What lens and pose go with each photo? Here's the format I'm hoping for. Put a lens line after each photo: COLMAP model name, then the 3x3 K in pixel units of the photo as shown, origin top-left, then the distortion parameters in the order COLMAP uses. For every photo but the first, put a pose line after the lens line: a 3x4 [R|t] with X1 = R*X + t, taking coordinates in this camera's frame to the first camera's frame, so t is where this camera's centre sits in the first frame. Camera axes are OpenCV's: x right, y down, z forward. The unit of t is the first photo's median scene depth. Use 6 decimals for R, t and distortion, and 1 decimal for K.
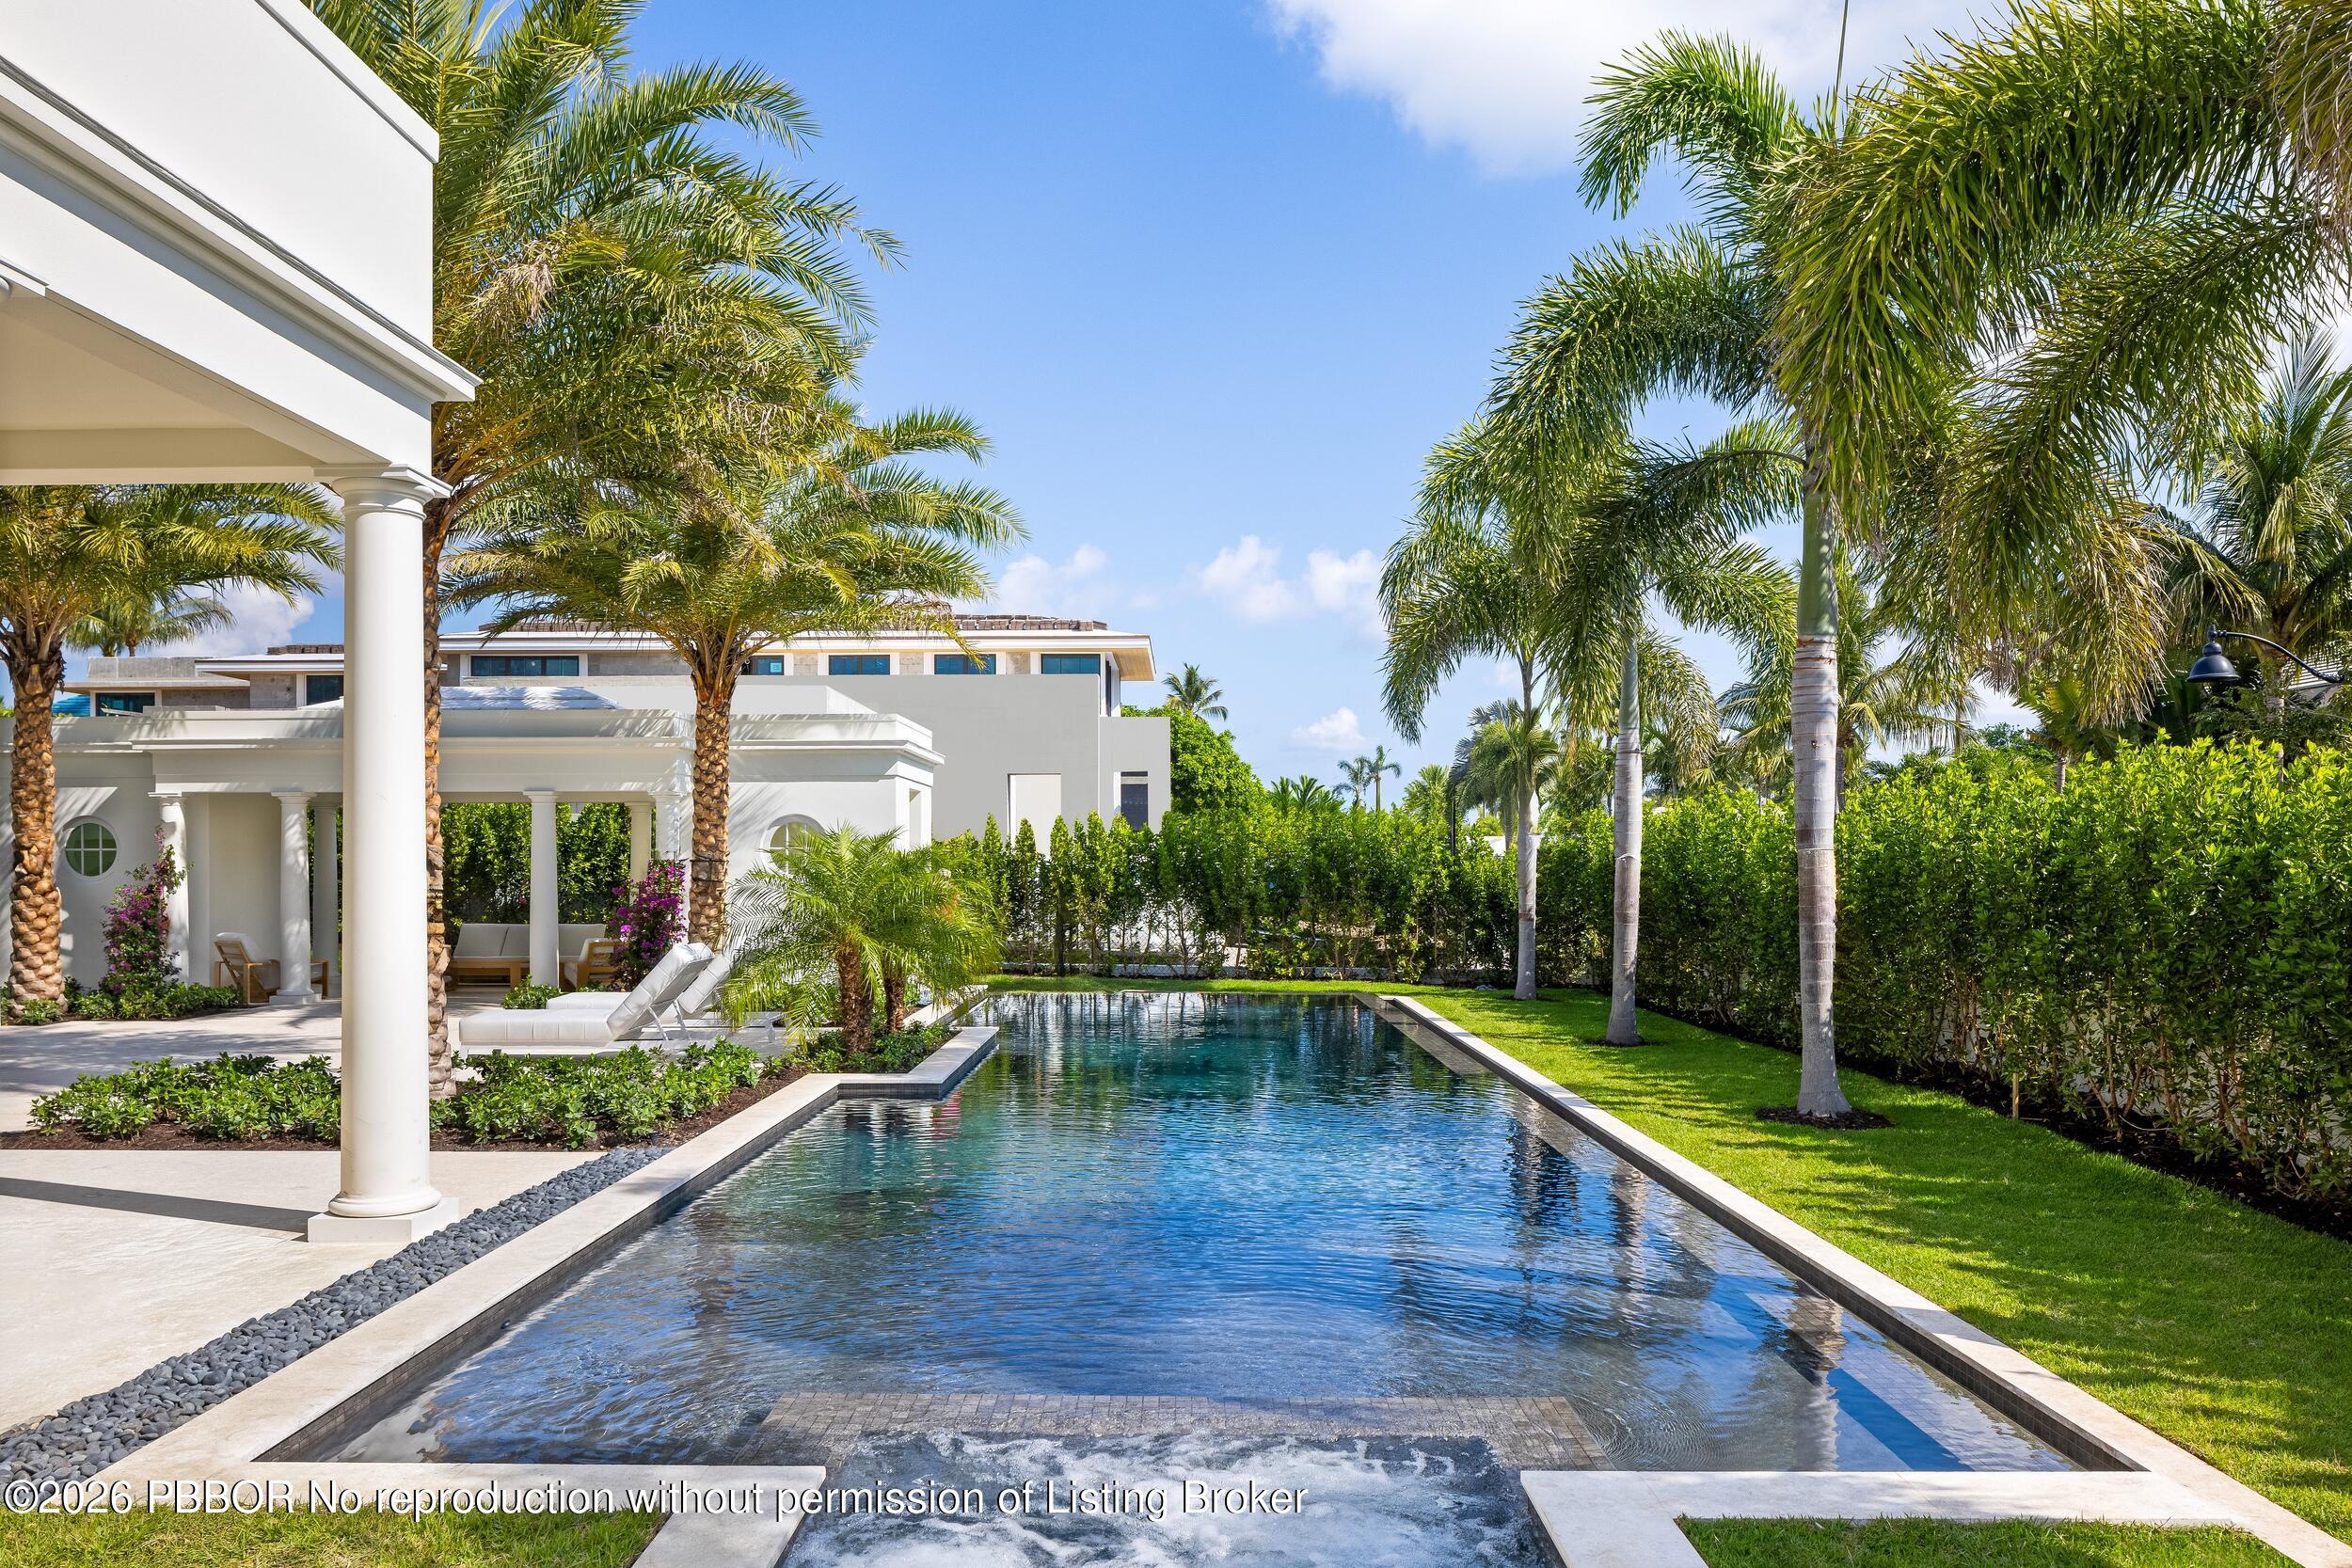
lens RADIAL K [[1738.9, 0, 1173.4], [0, 1738.9, 767.9], [0, 0, 1]] dist [0.013054, -0.015646]
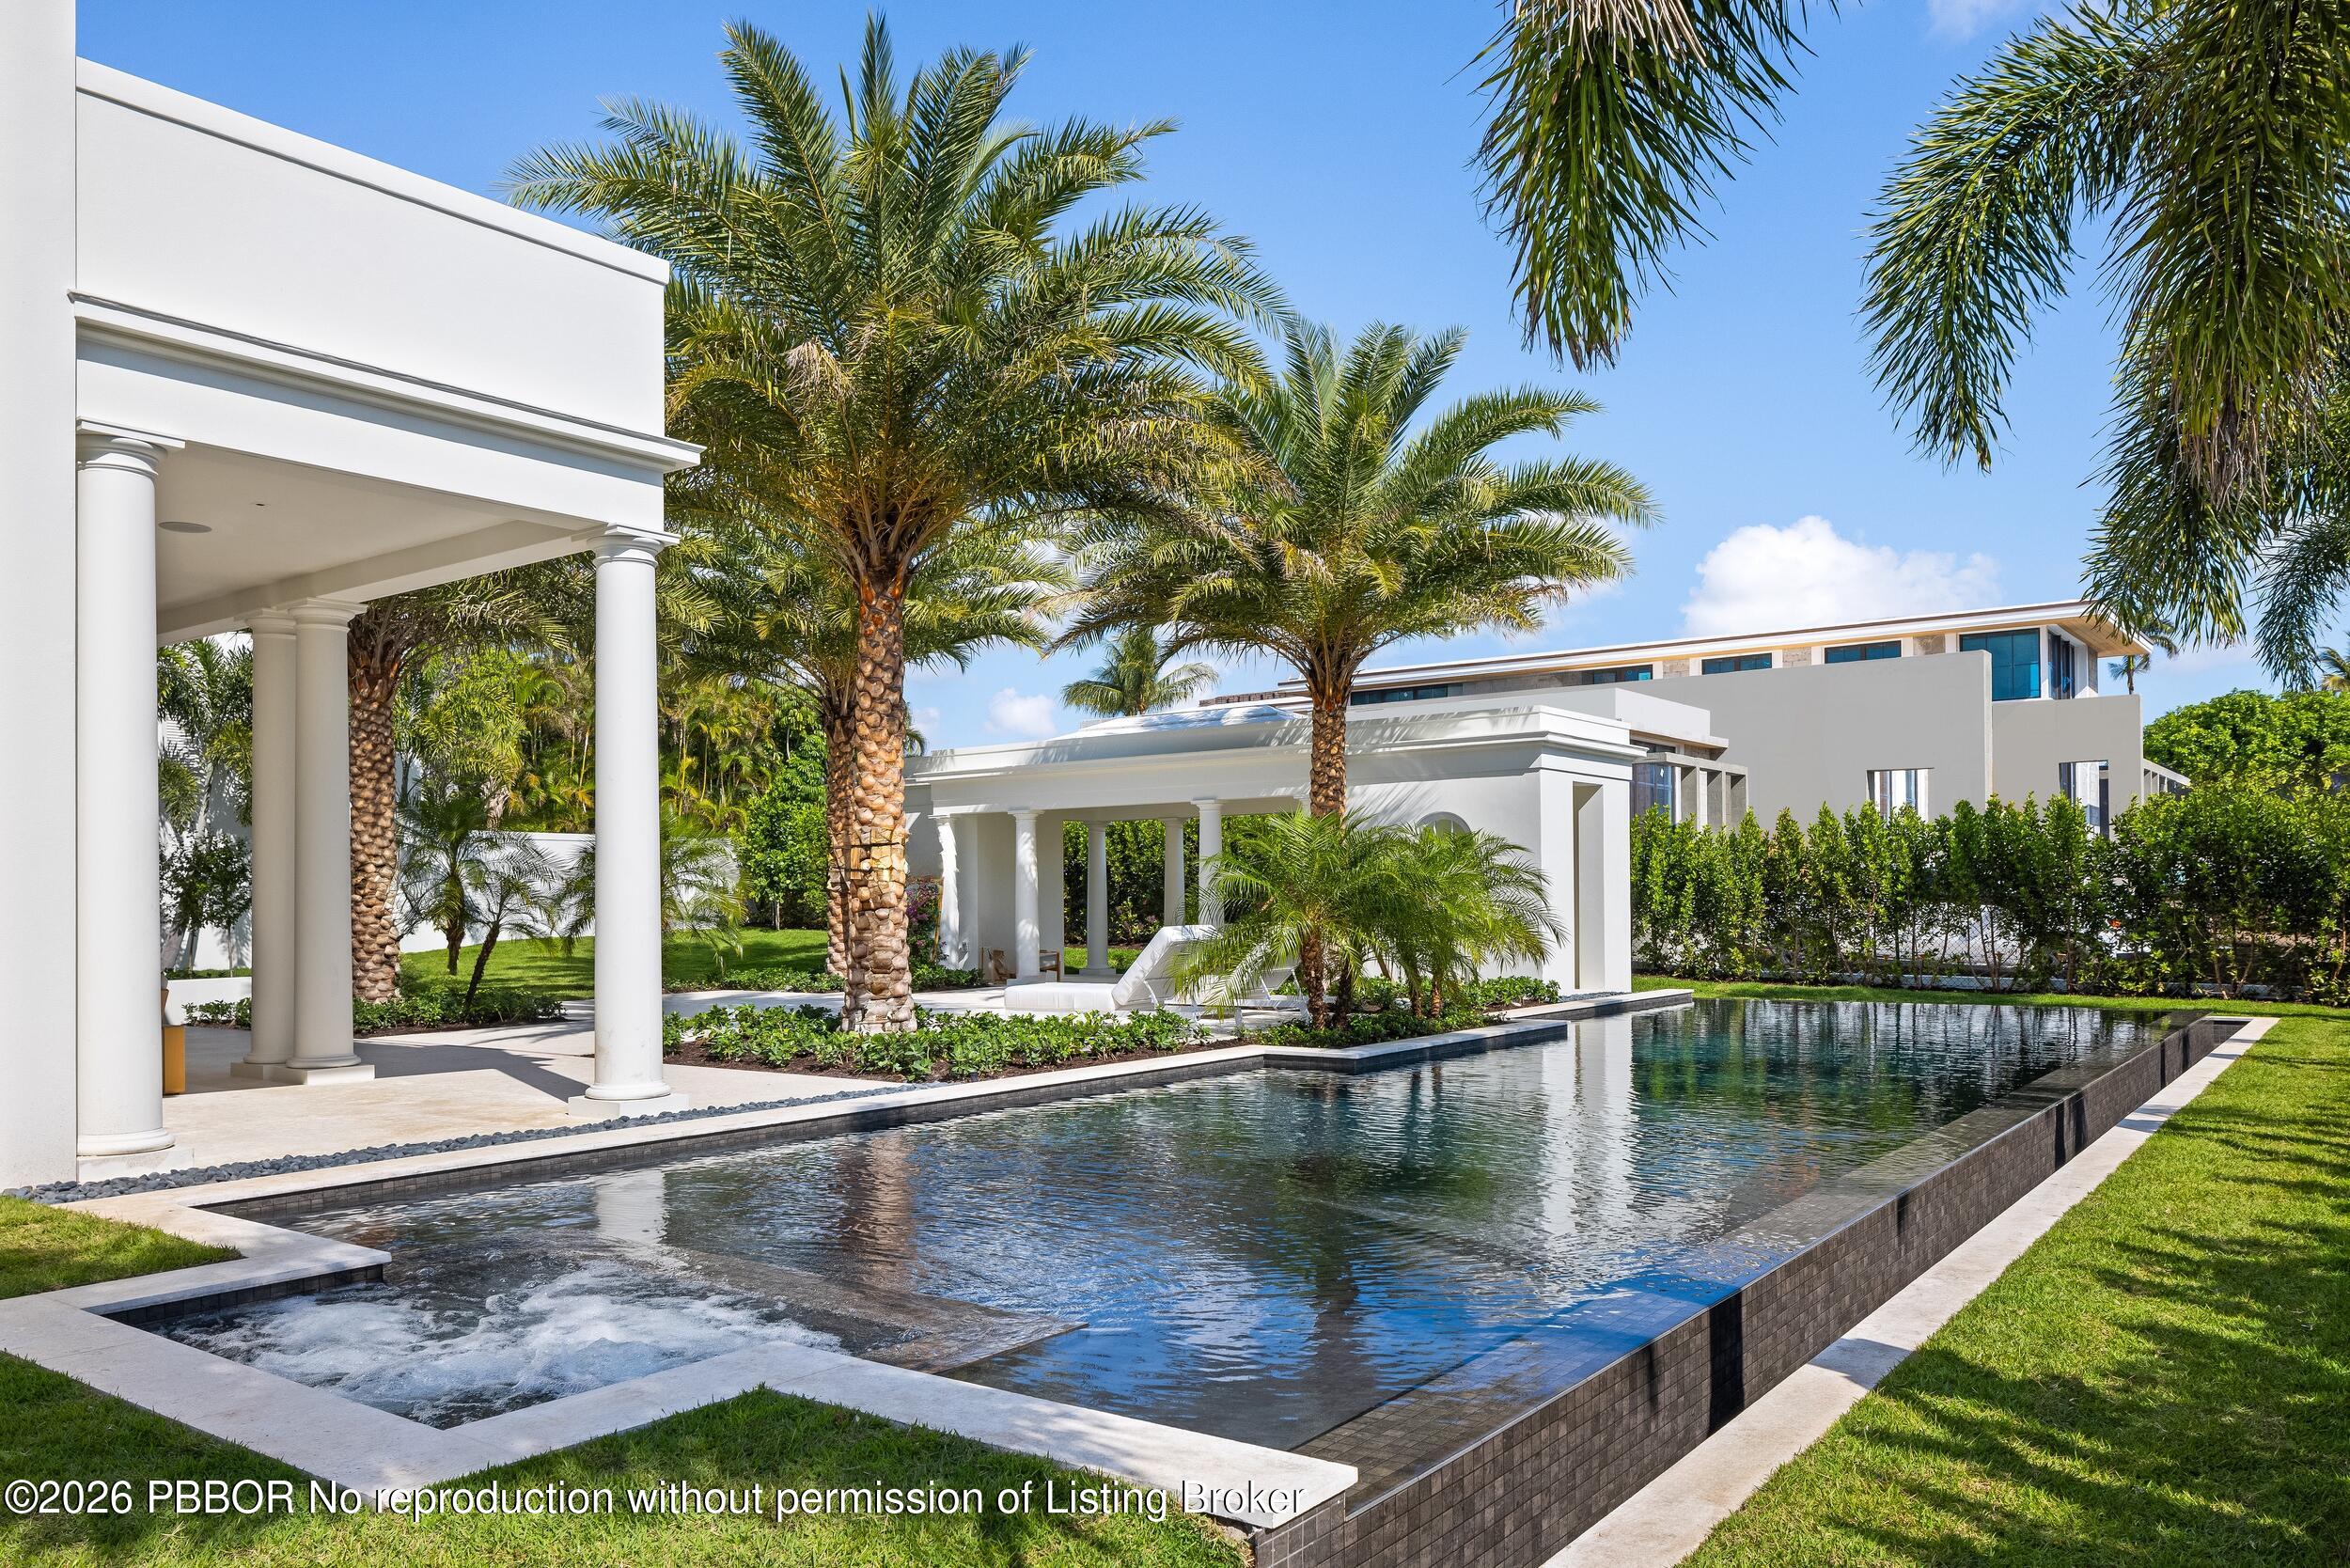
lens RADIAL K [[1737.6, 0, 1068.2], [0, 1737.6, 808.0], [0, 0, 1]] dist [0.013054, -0.015646]
pose [[0.791950, -0.044383, -0.608970, 0.247728], [0.047982, 0.998794, -0.010395, 0.026457], [0.608697, -0.020988, 0.793125, 0.073340]]
